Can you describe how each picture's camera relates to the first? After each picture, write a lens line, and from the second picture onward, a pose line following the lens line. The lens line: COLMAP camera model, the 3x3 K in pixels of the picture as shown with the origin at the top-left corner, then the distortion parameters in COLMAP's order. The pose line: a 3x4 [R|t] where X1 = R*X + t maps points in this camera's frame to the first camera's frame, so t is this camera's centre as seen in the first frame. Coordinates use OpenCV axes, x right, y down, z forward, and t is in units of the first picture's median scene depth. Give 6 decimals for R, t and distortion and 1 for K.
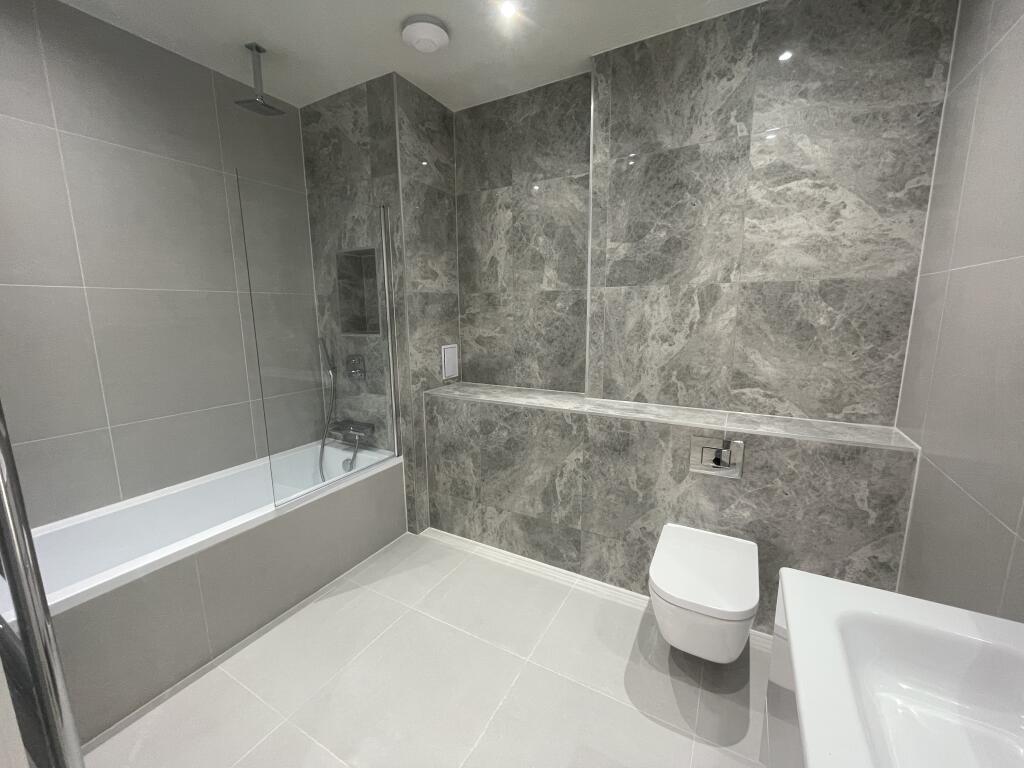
lens RADIAL K [[412.7, 0, 513.7], [0, 412.7, 381.7], [0, 0, 1]] dist [-0.003457, -0.000111]
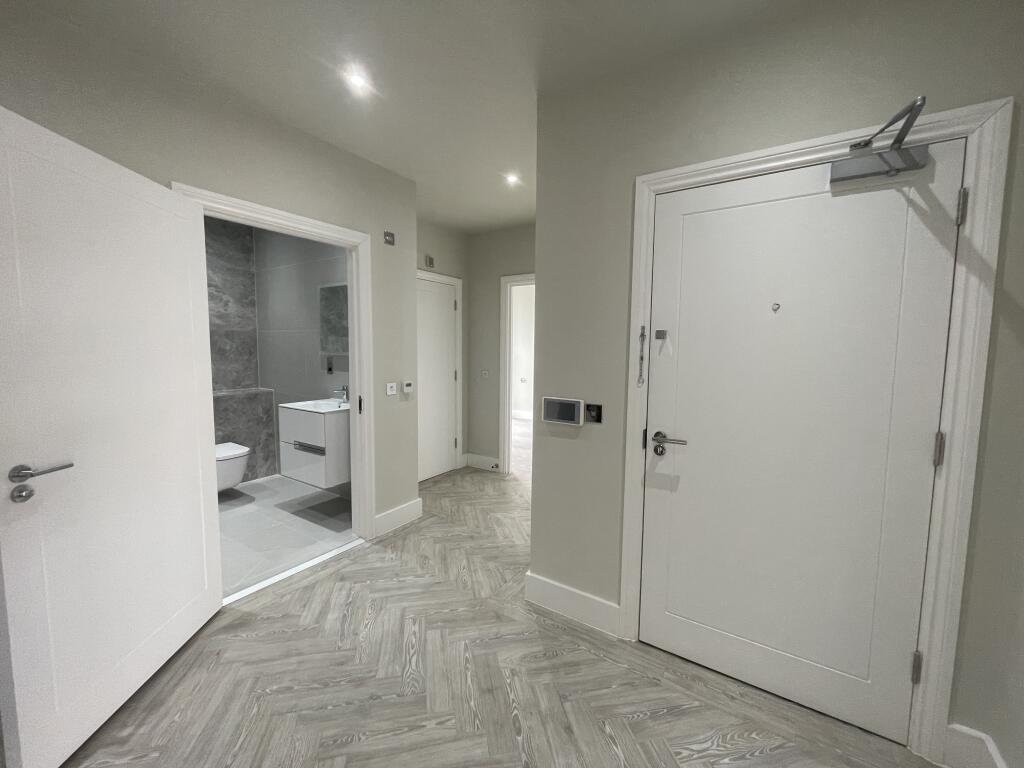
lens RADIAL K [[412.7, 0, 513.4], [0, 412.7, 381.9], [0, 0, 1]] dist [-0.003457, -0.000111]
pose [[0.072218, -0.073306, 0.994691, -1.602168], [0.158557, 0.985457, 0.061113, 0.174145], [-0.984705, 0.153301, 0.082791, -0.834292]]
